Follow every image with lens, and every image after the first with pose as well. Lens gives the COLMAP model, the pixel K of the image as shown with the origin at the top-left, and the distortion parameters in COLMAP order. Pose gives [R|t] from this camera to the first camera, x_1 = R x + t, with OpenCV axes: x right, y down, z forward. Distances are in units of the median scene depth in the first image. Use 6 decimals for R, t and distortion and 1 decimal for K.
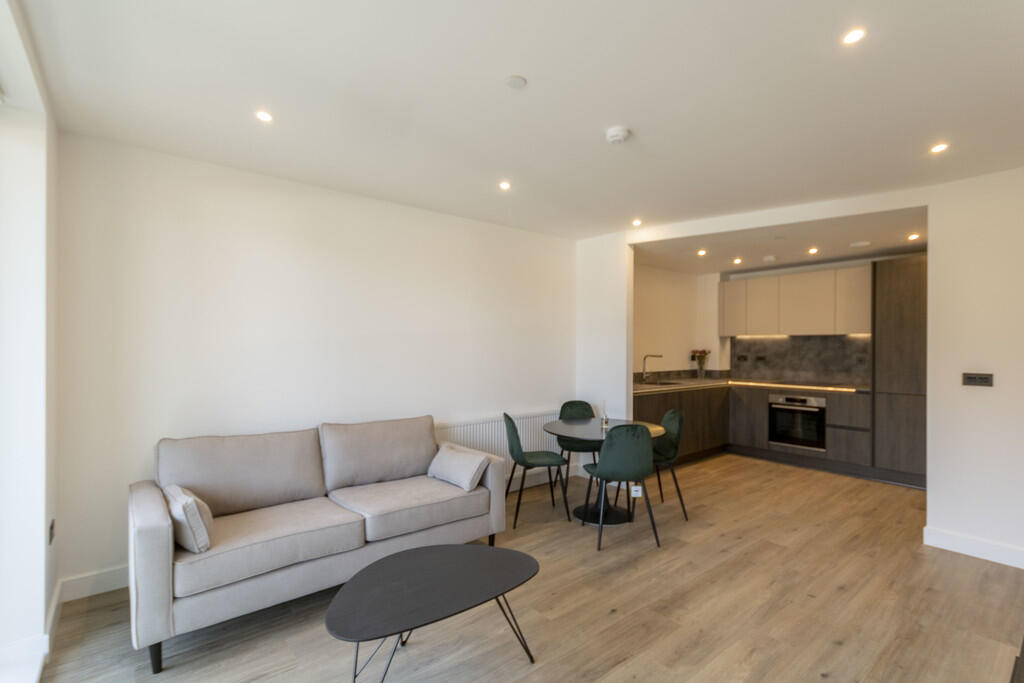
lens RADIAL K [[466.5, 0, 513.5], [0, 466.5, 342.3], [0, 0, 1]] dist [0.001805, 0.000011]
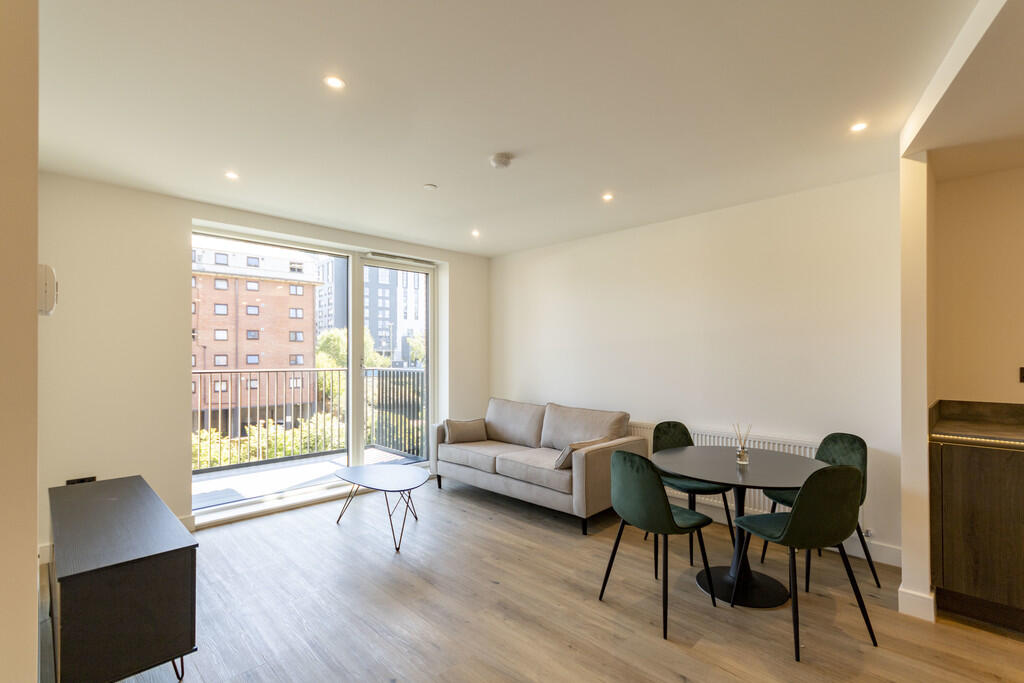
lens RADIAL K [[466.5, 0, 516.9], [0, 466.5, 345.5], [0, 0, 1]] dist [0.001805, 0.000011]
pose [[0.109047, -0.017428, -0.993884, 0.584685], [0.016512, 0.999740, -0.015719, 0.005554], [0.993899, -0.014697, 0.109307, 0.399087]]
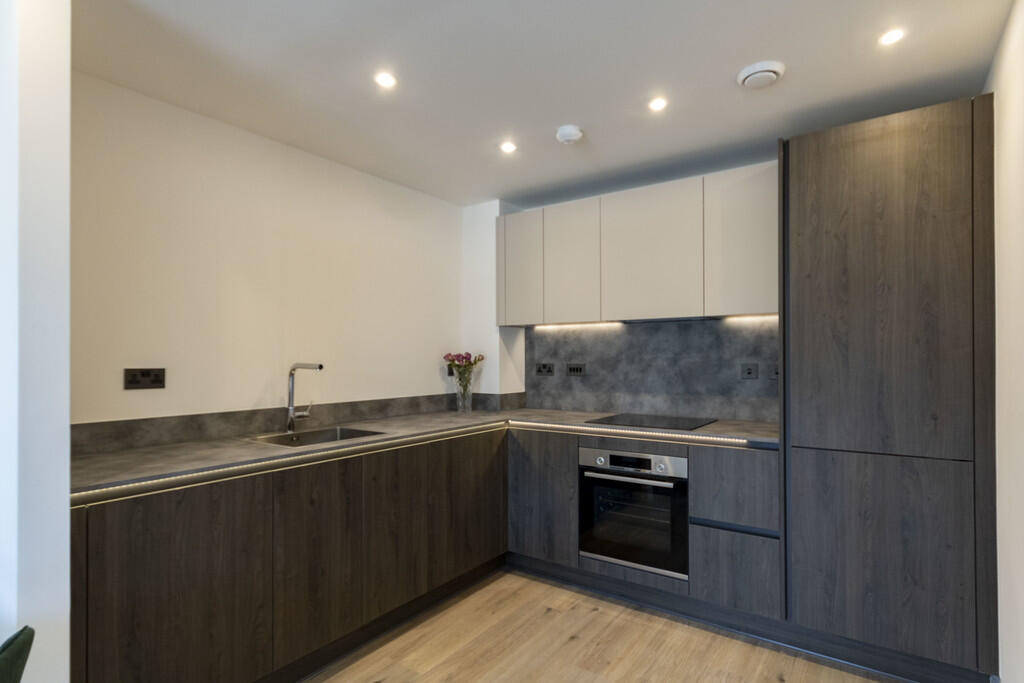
lens RADIAL K [[540.2, 0, 510.2], [0, 540.2, 343.2], [0, 0, 1]] dist [0.007254, 0.000940]
pose [[0.964031, 0.001518, 0.265786, 0.340627], [0.003487, 0.999825, -0.018358, 0.018428], [-0.265767, 0.018624, 0.963857, 0.504685]]
